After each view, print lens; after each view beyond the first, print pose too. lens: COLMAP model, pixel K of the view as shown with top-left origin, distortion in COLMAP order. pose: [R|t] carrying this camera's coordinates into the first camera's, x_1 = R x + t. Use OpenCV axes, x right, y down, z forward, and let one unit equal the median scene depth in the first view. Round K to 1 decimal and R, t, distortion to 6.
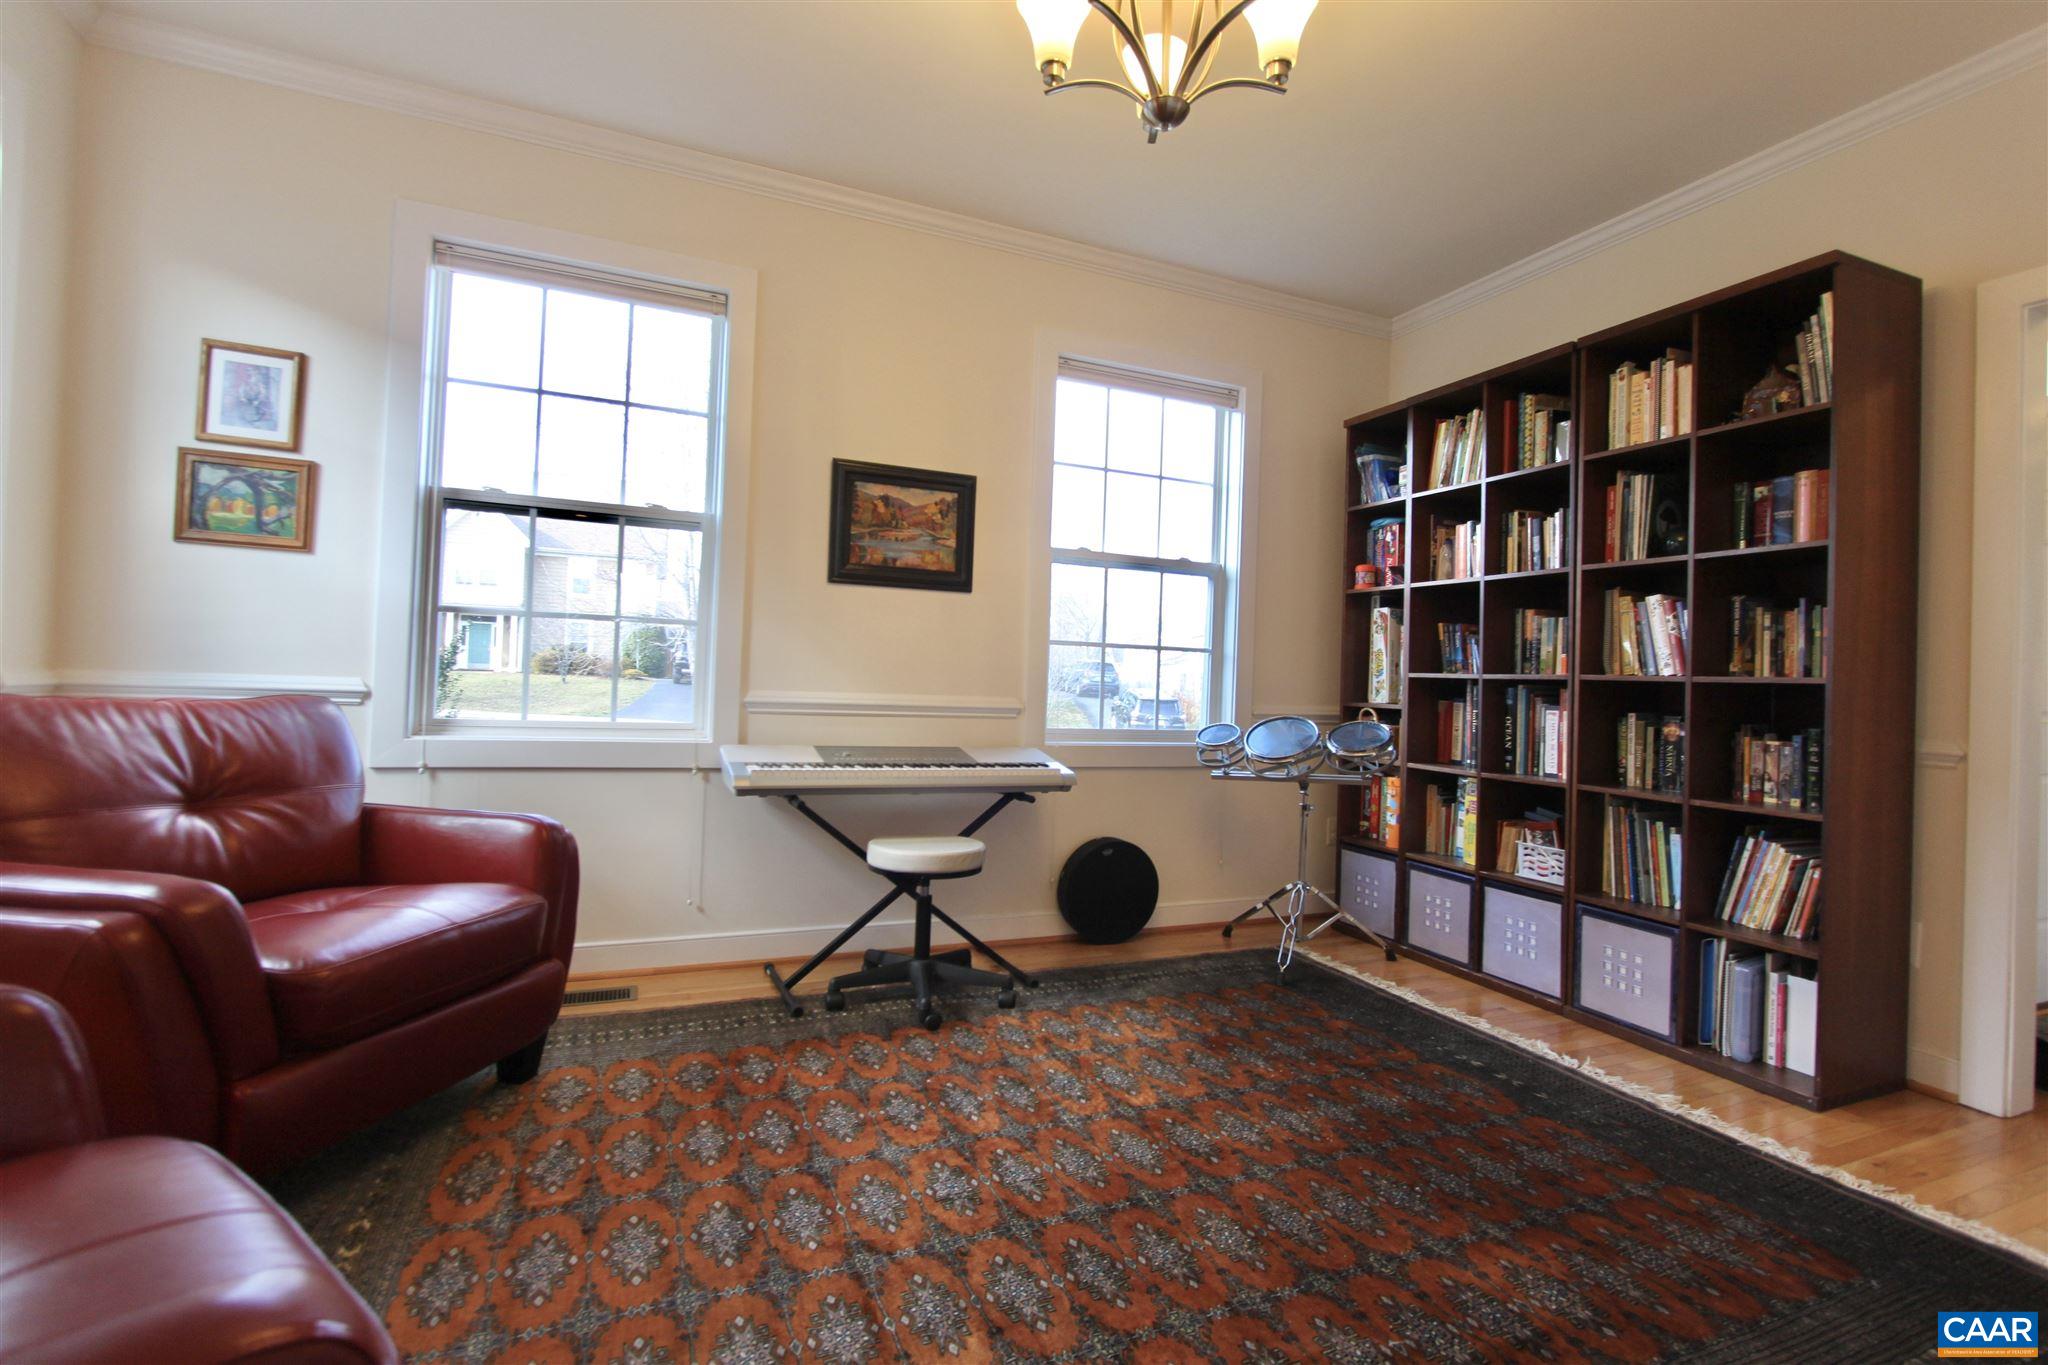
lens RADIAL K [[944.4, 0, 1030.9], [0, 944.4, 672.3], [0, 0, 1]] dist [-0.015058, 0.001726]
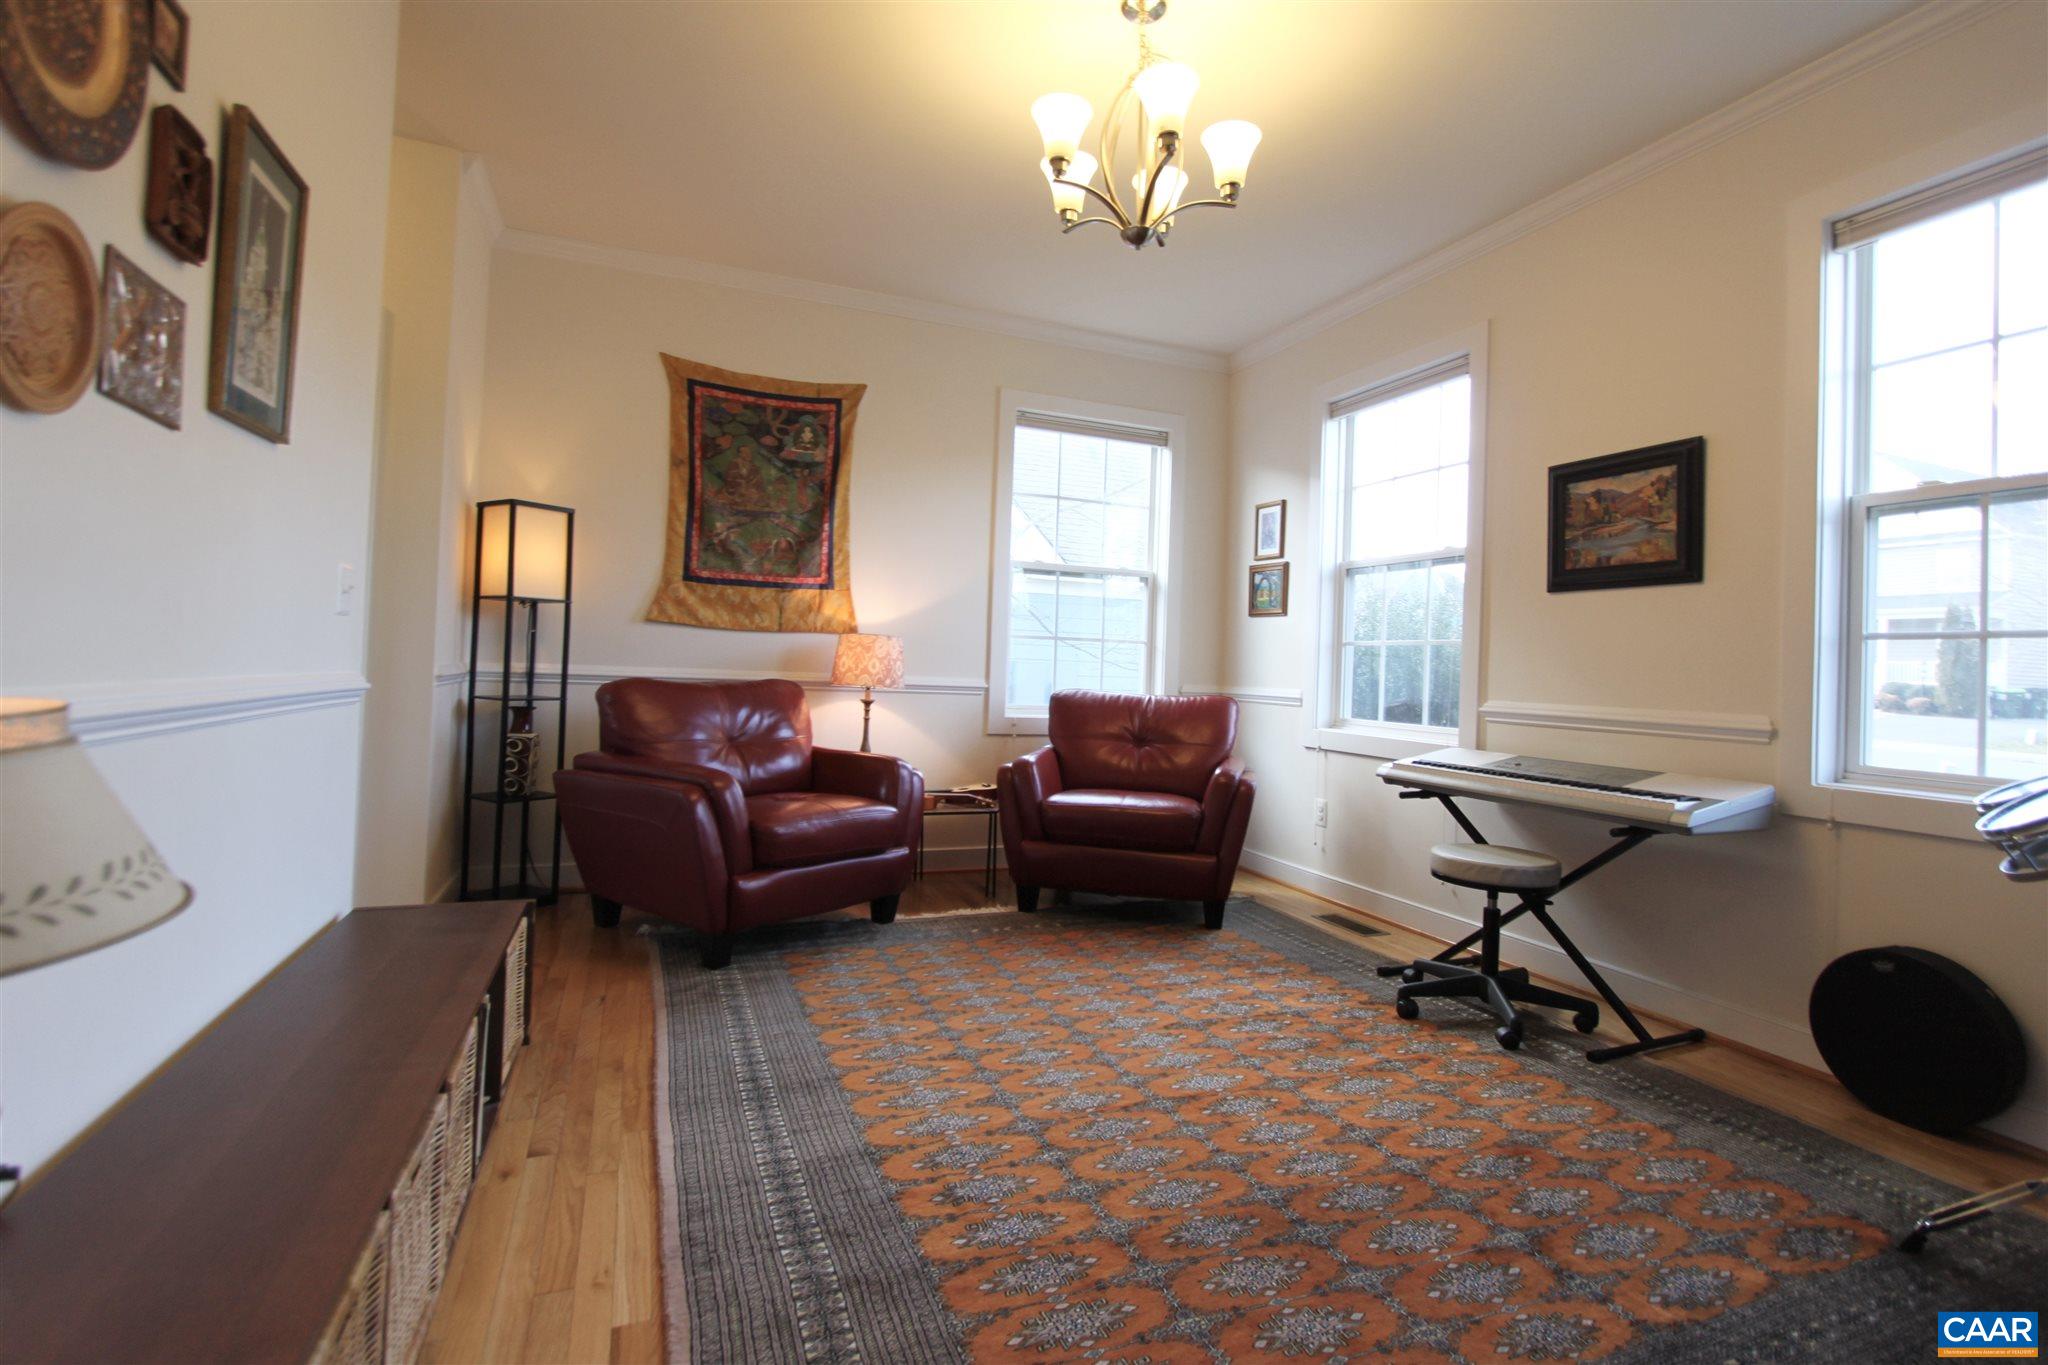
lens RADIAL K [[934.4, 0, 1026.7], [0, 934.4, 653.3], [0, 0, 1]] dist [-0.015473, 0.000374]
pose [[-0.017161, -0.050062, -0.998599, 0.893769], [-0.025407, 0.998445, -0.049618, 0.035525], [0.999530, 0.024520, -0.018406, 0.554328]]
